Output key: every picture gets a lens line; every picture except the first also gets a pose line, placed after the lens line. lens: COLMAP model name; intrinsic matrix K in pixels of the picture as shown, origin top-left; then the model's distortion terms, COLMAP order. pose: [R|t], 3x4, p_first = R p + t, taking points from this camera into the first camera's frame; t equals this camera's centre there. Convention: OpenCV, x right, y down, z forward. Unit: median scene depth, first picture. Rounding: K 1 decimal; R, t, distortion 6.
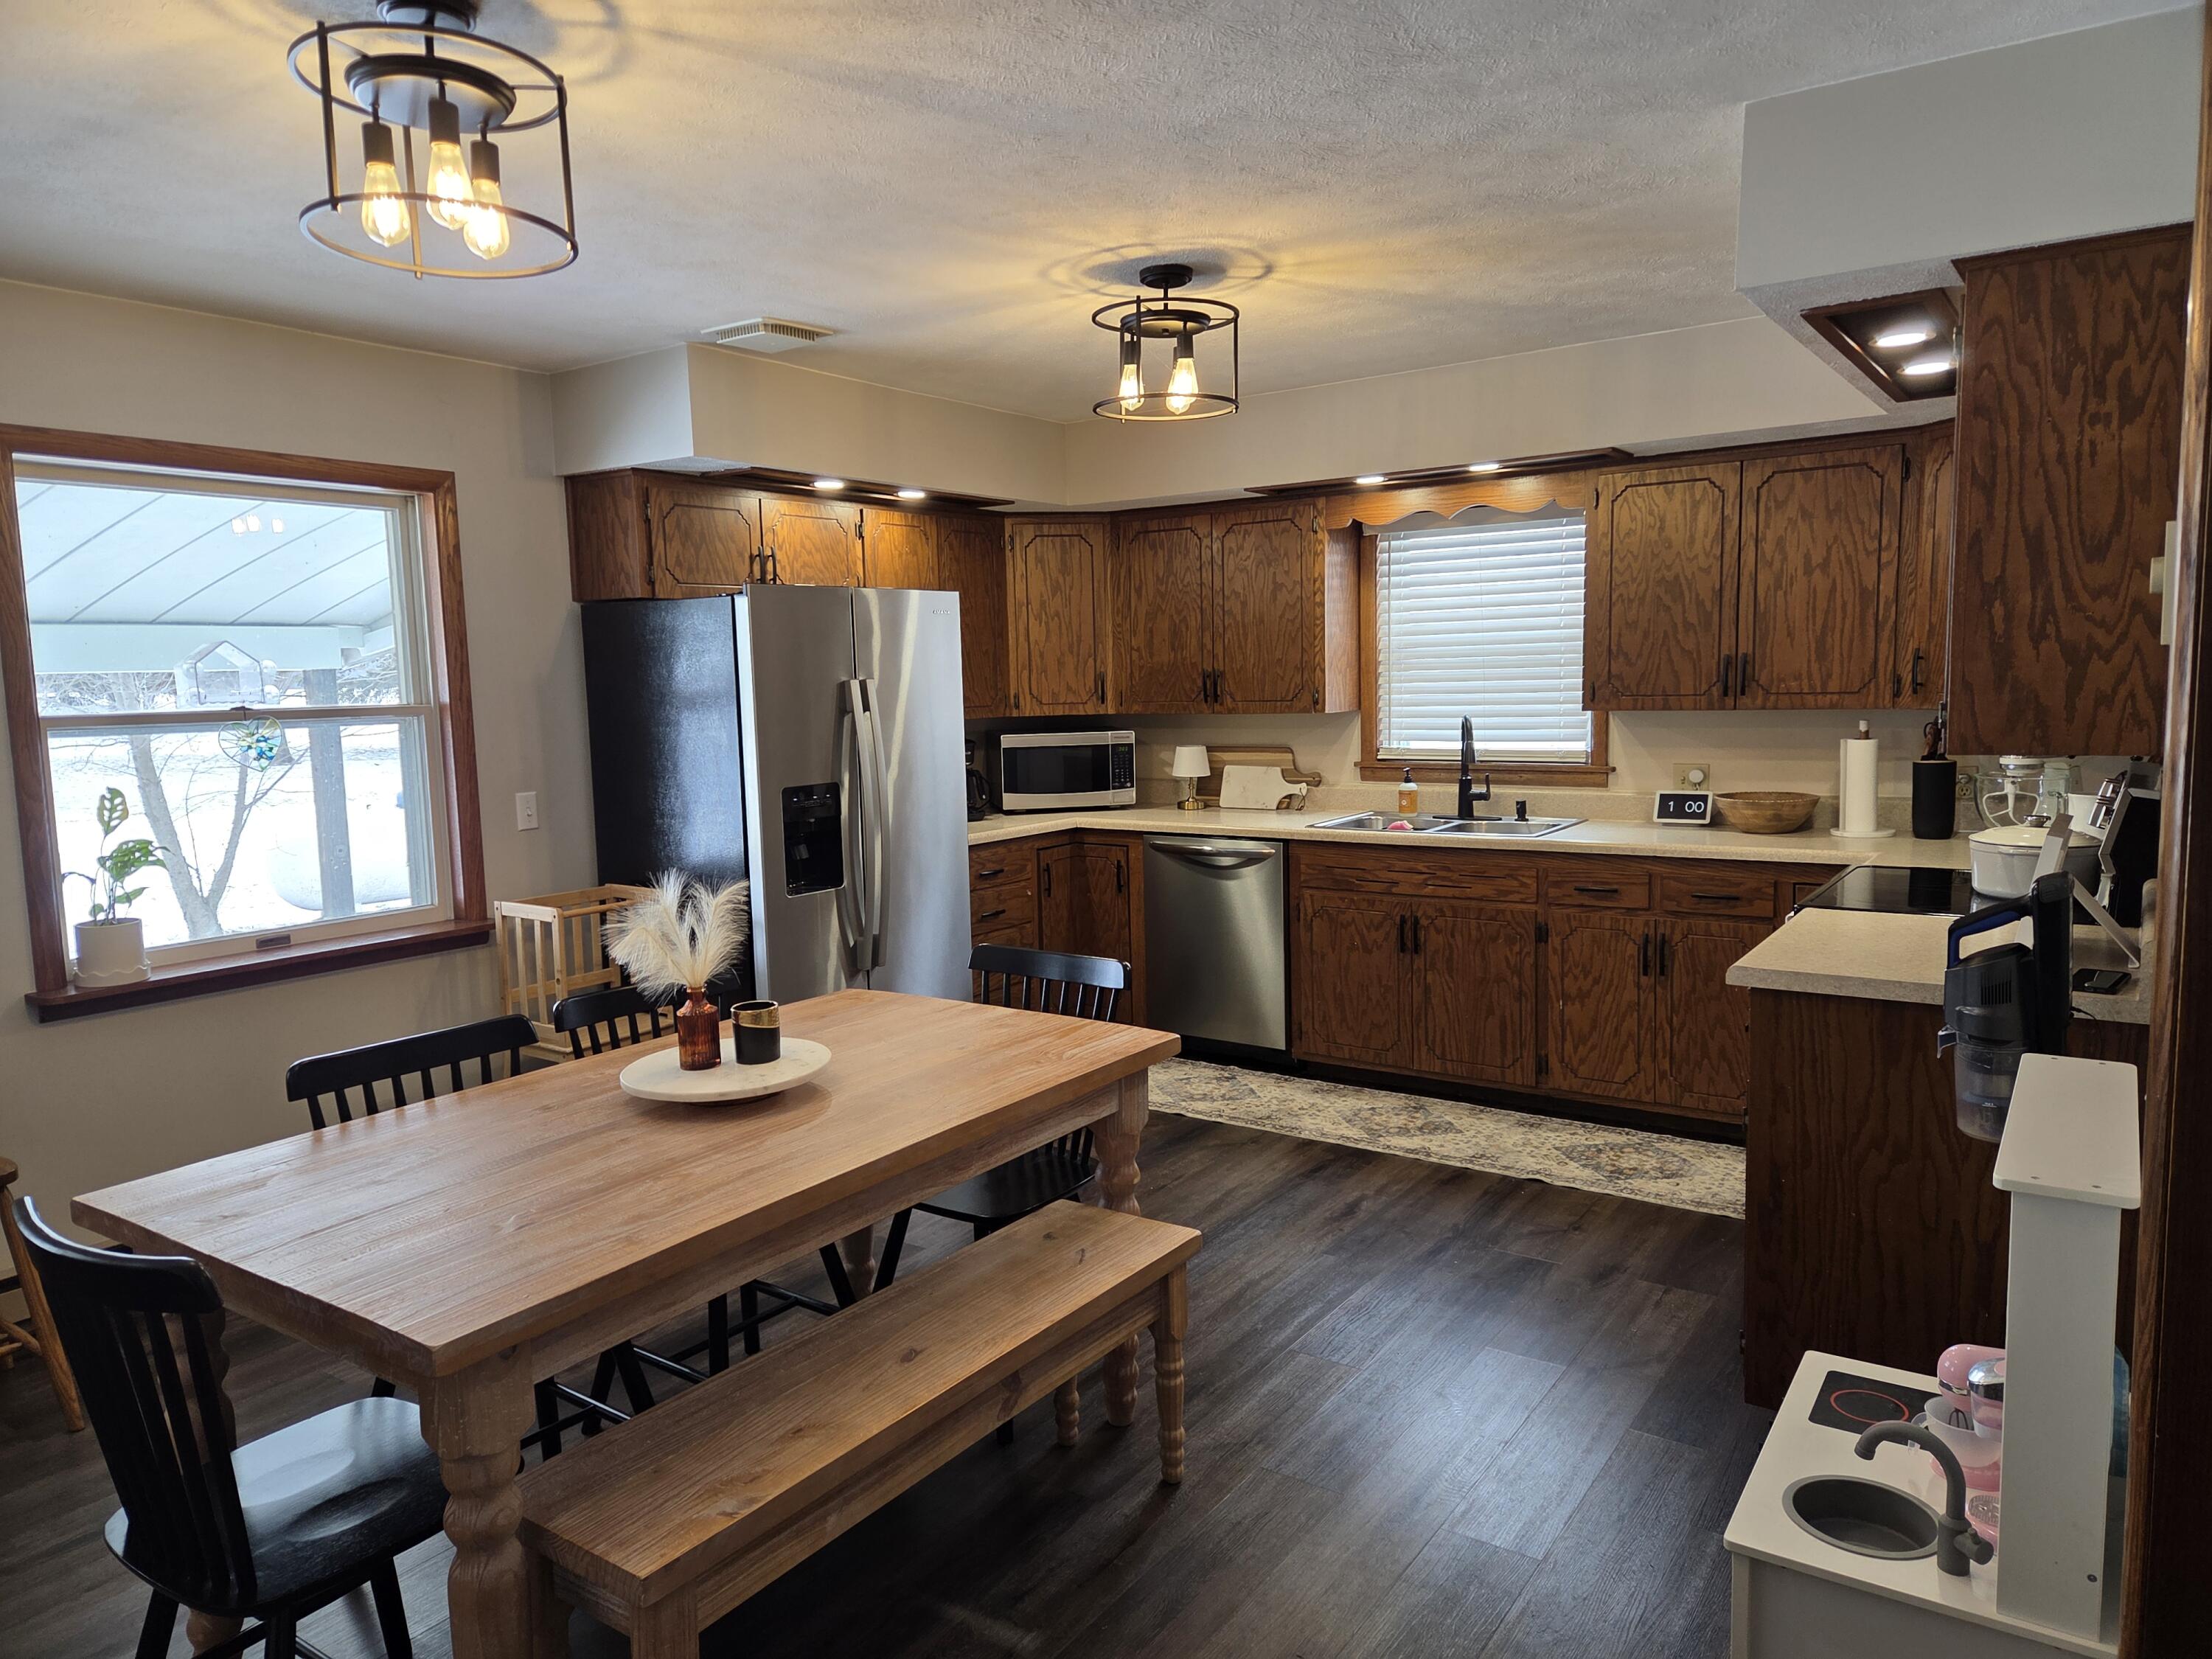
lens RADIAL K [[1469.2, 0, 1092.1], [0, 1469.2, 829.7], [0, 0, 1]] dist [0.076038, -0.064424]
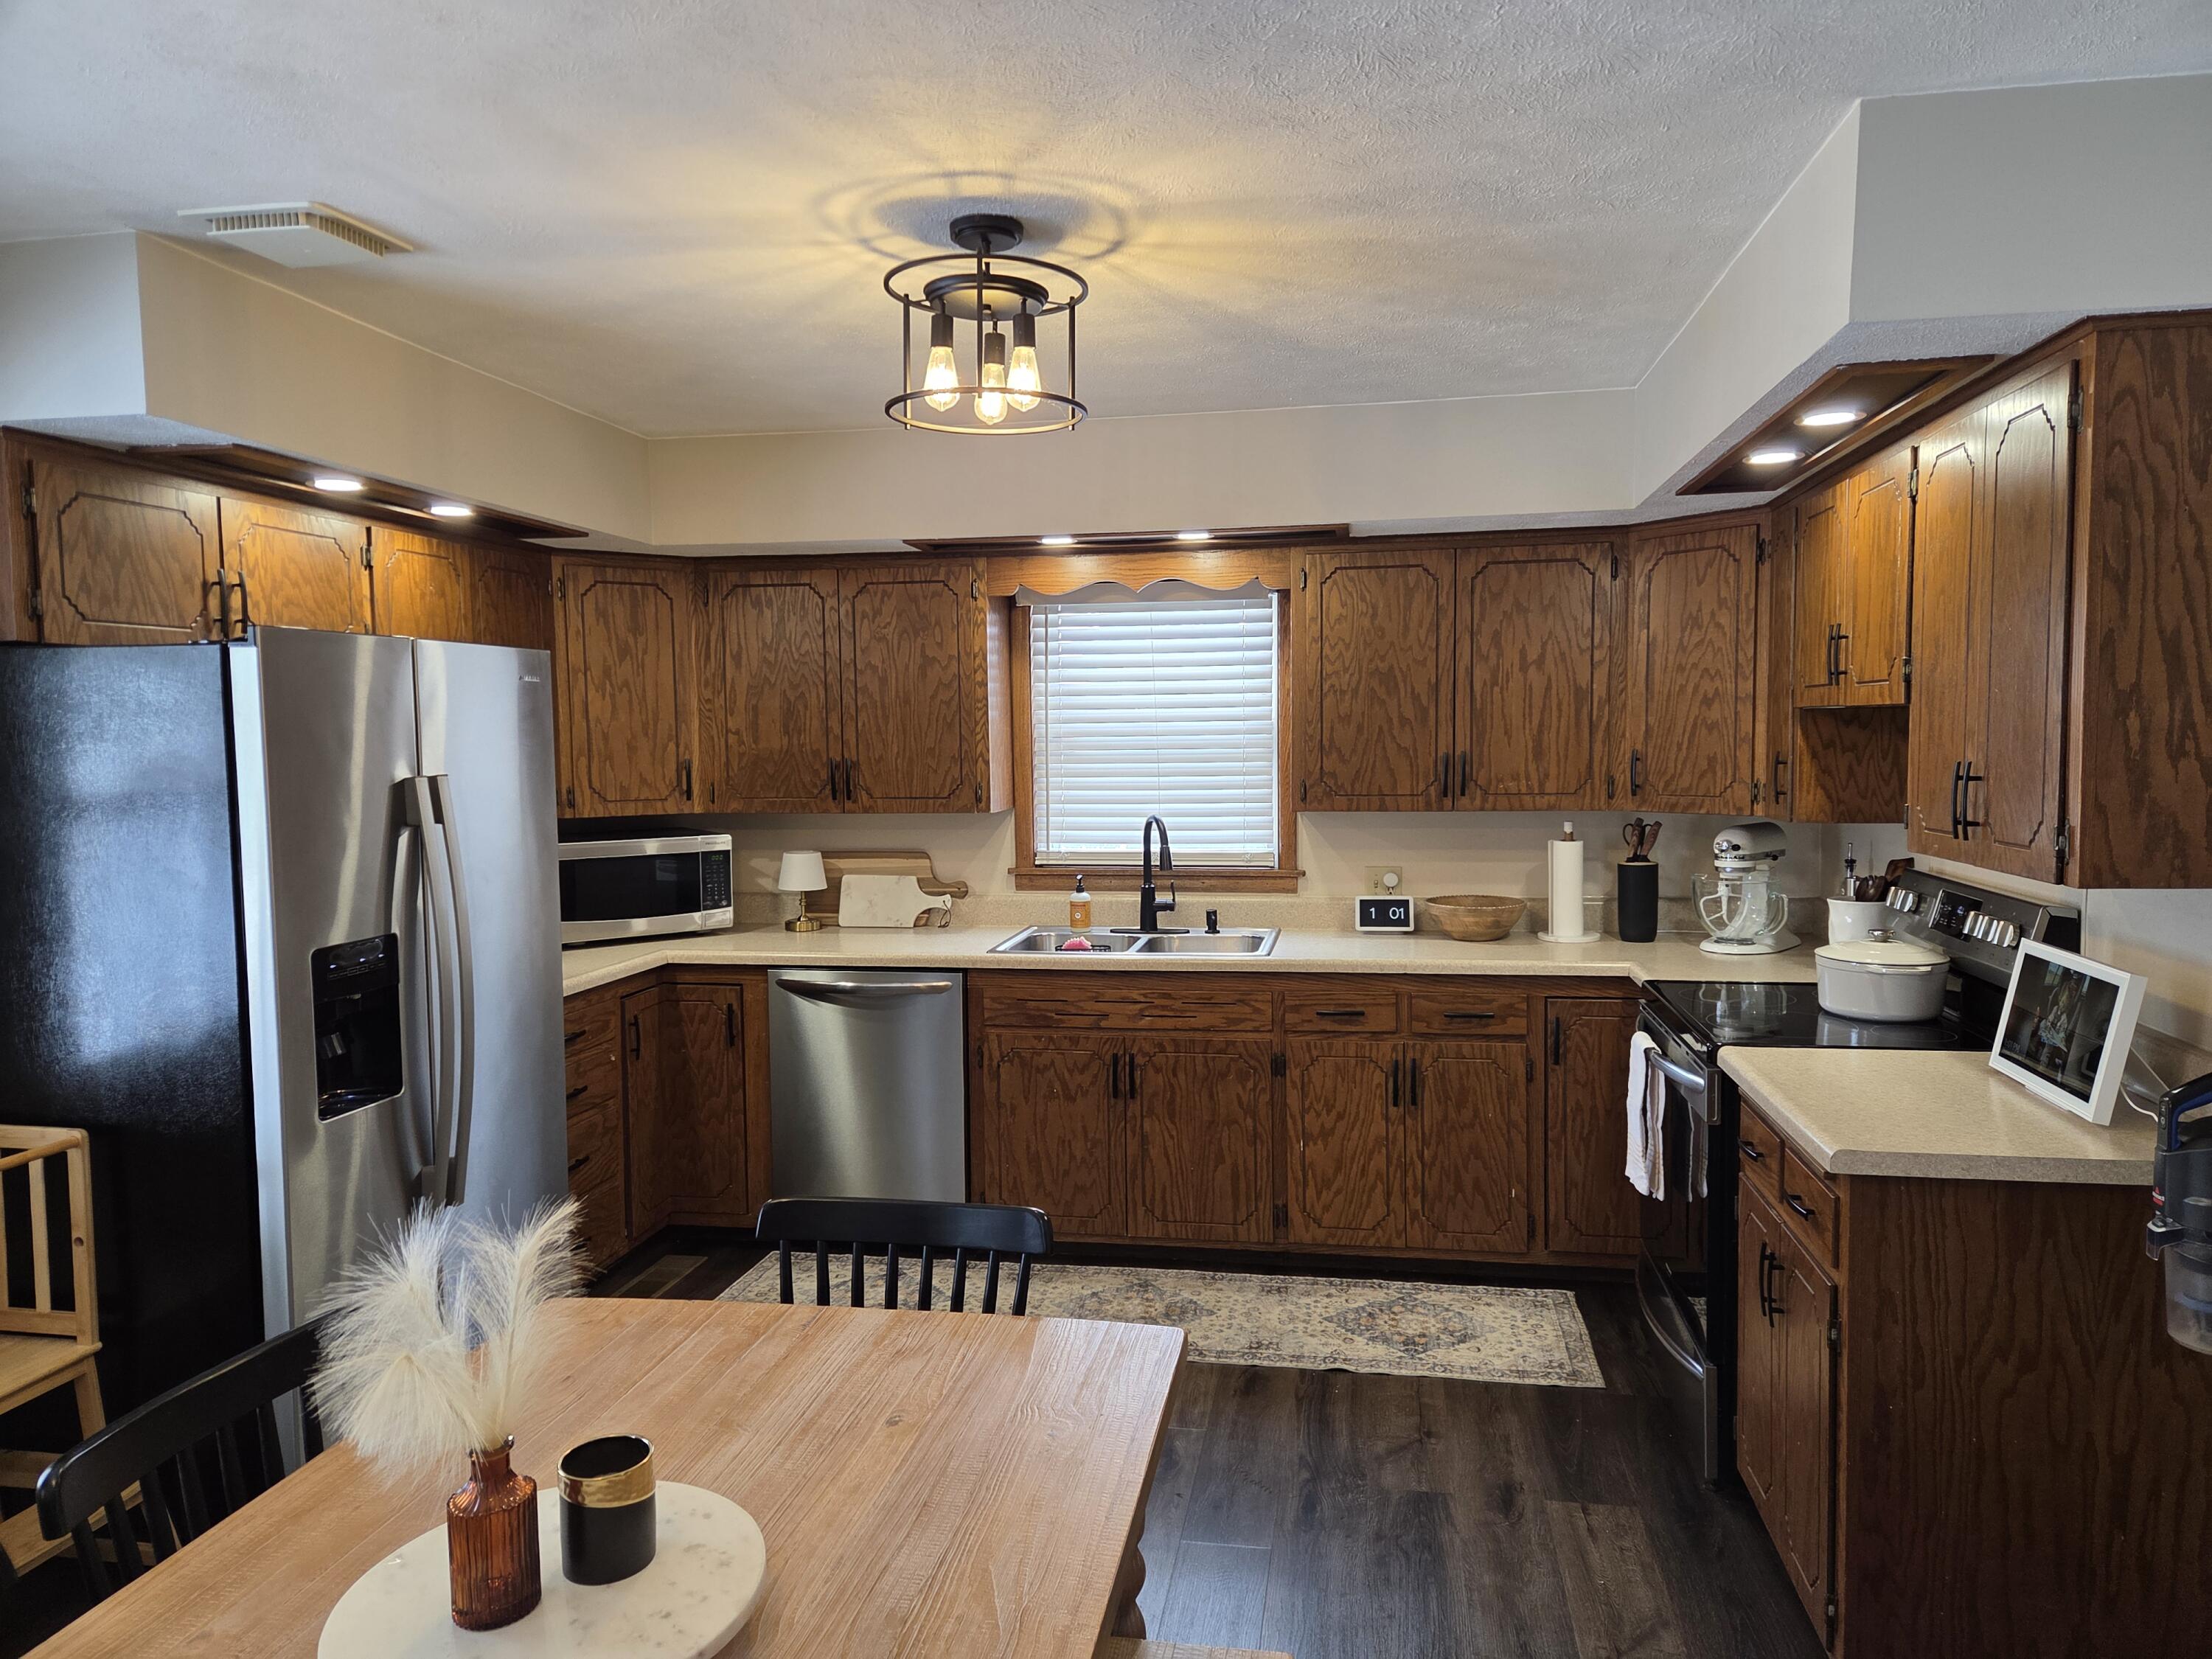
lens RADIAL K [[1470.2, 0, 1124.1], [0, 1470.2, 833.8], [0, 0, 1]] dist [0.085442, -0.076775]
pose [[0.902019, -0.015167, 0.431429, -0.155851], [0.036076, 0.998535, -0.040323, -0.035595], [-0.430186, 0.051936, 0.901245, 0.246248]]
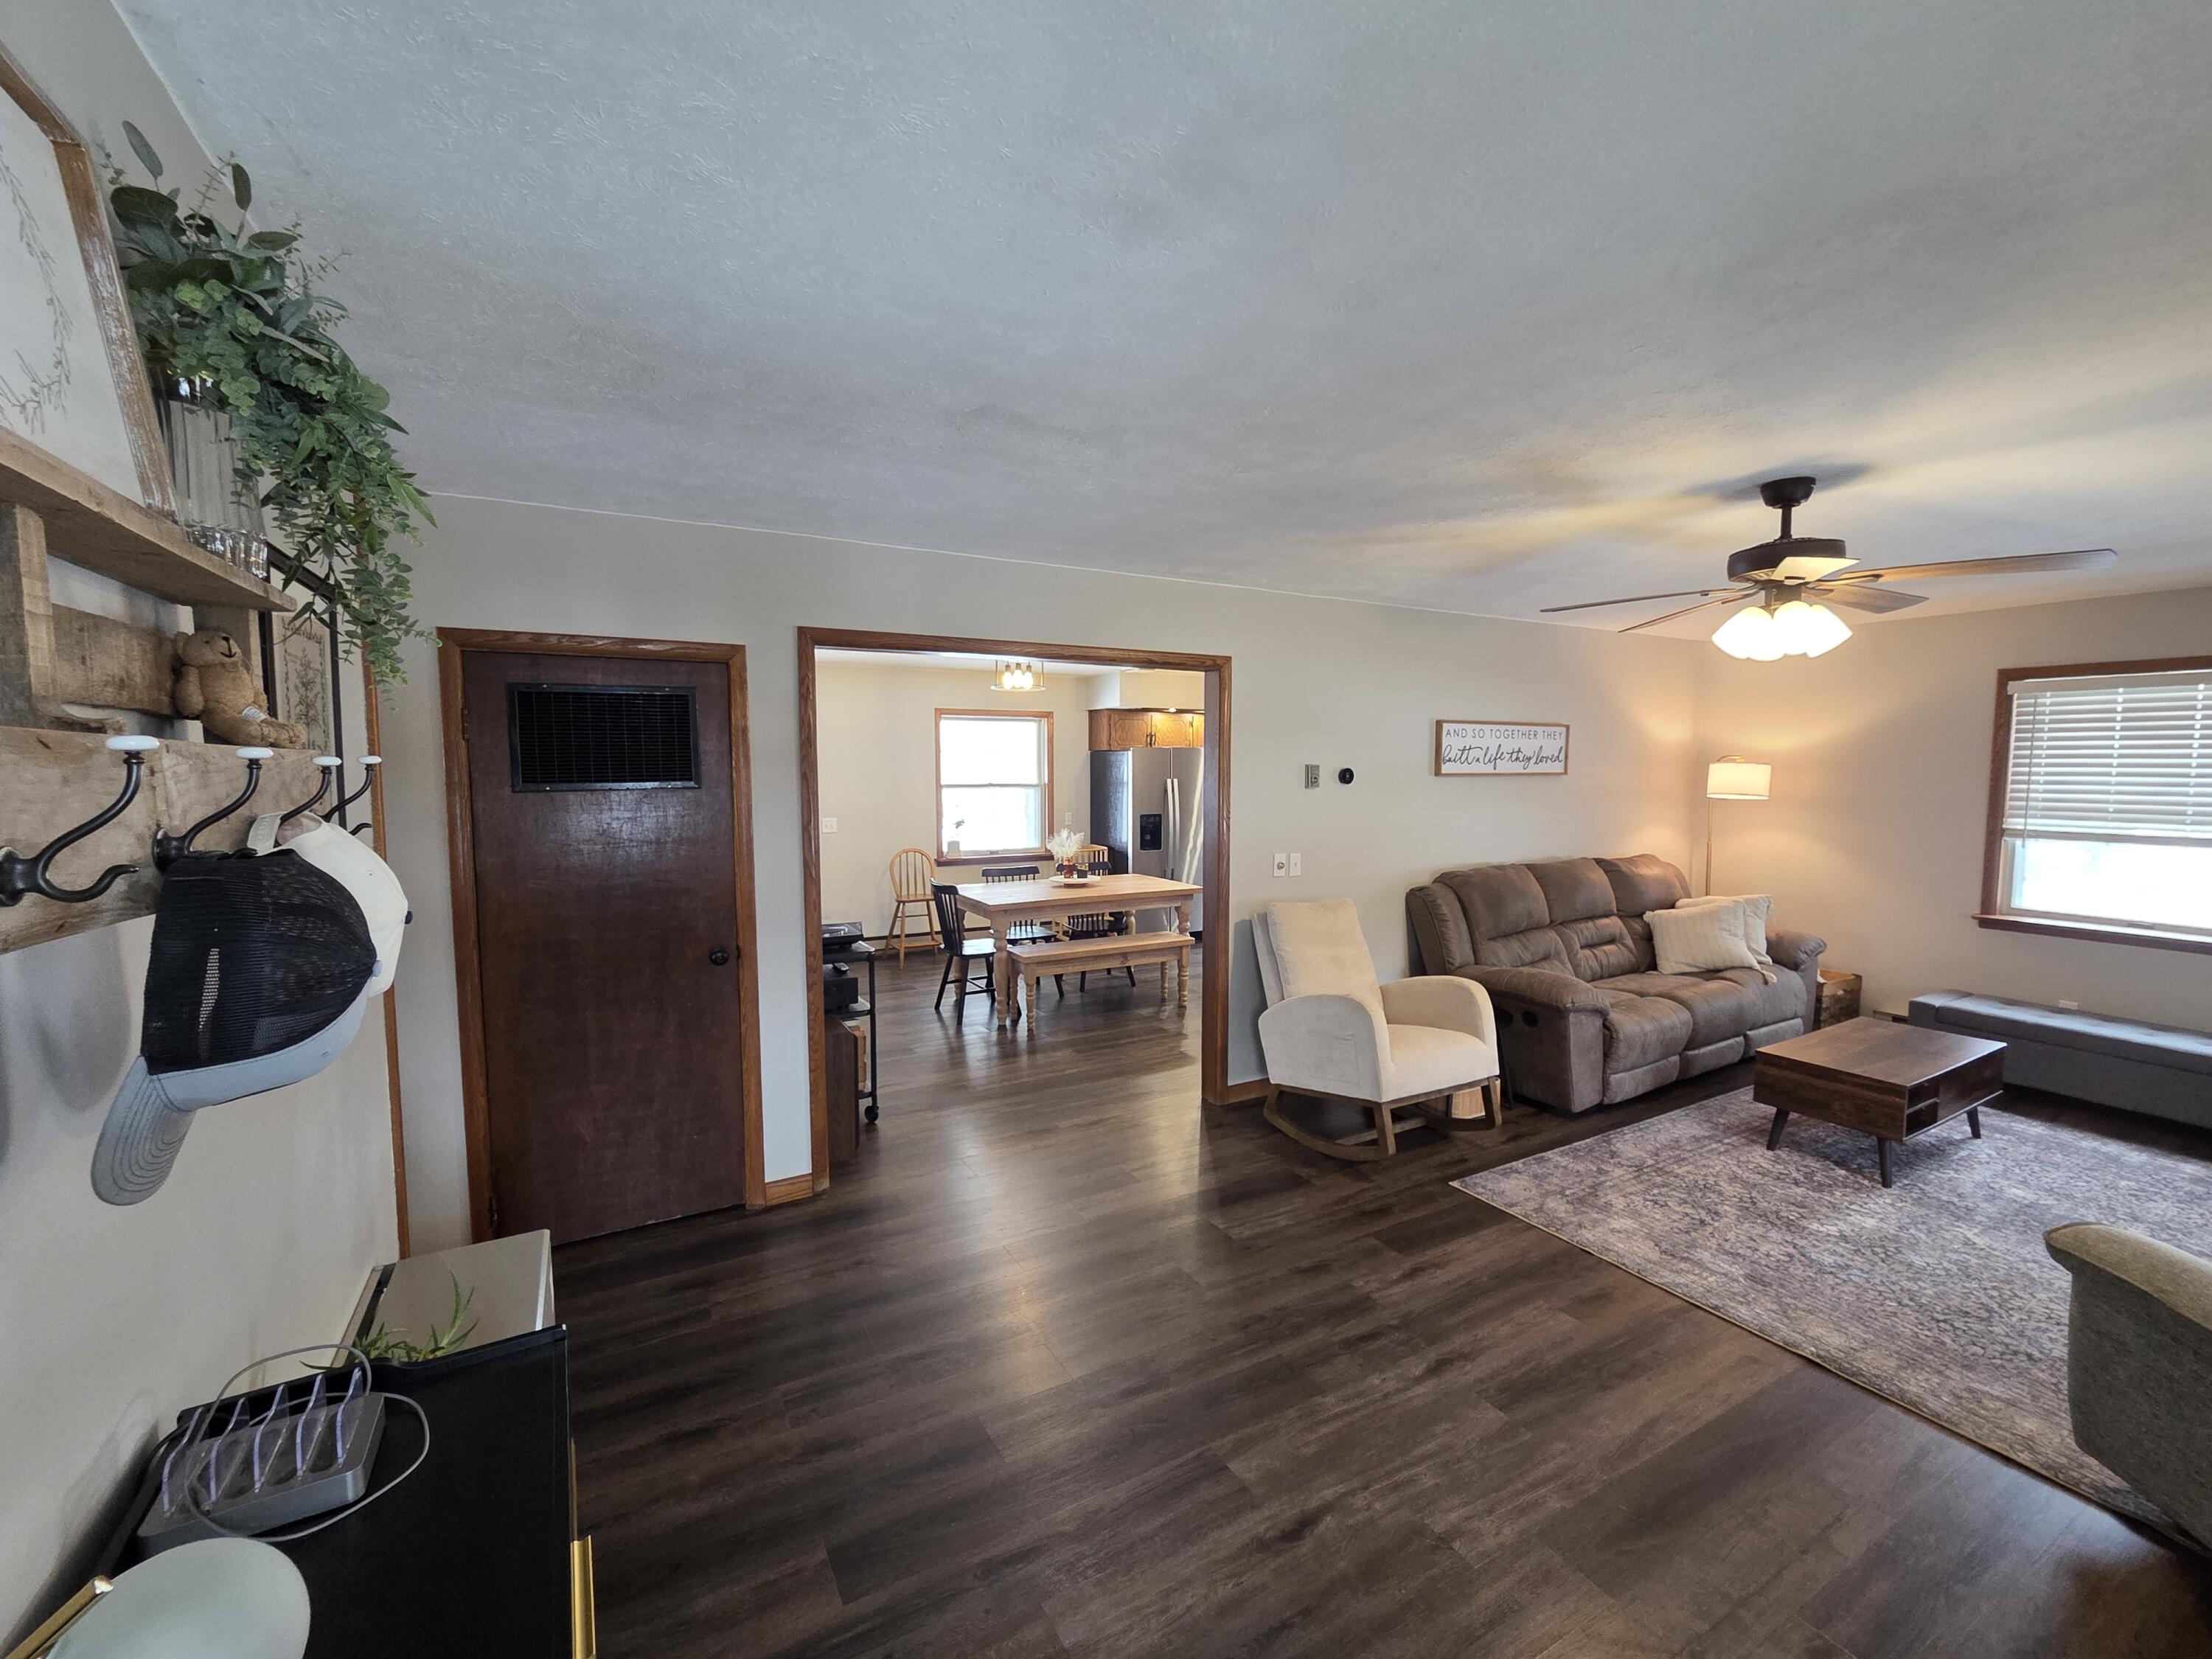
lens RADIAL K [[908.4, 0, 1092.5], [0, 908.4, 838.9], [0, 0, 1]] dist [0.000541, 0.000659]
pose [[0.898499, 0.059417, -0.434936, 0.464148], [-0.068974, 0.997599, -0.006206, 0.035609], [0.433523, 0.035576, 0.900440, -0.644218]]
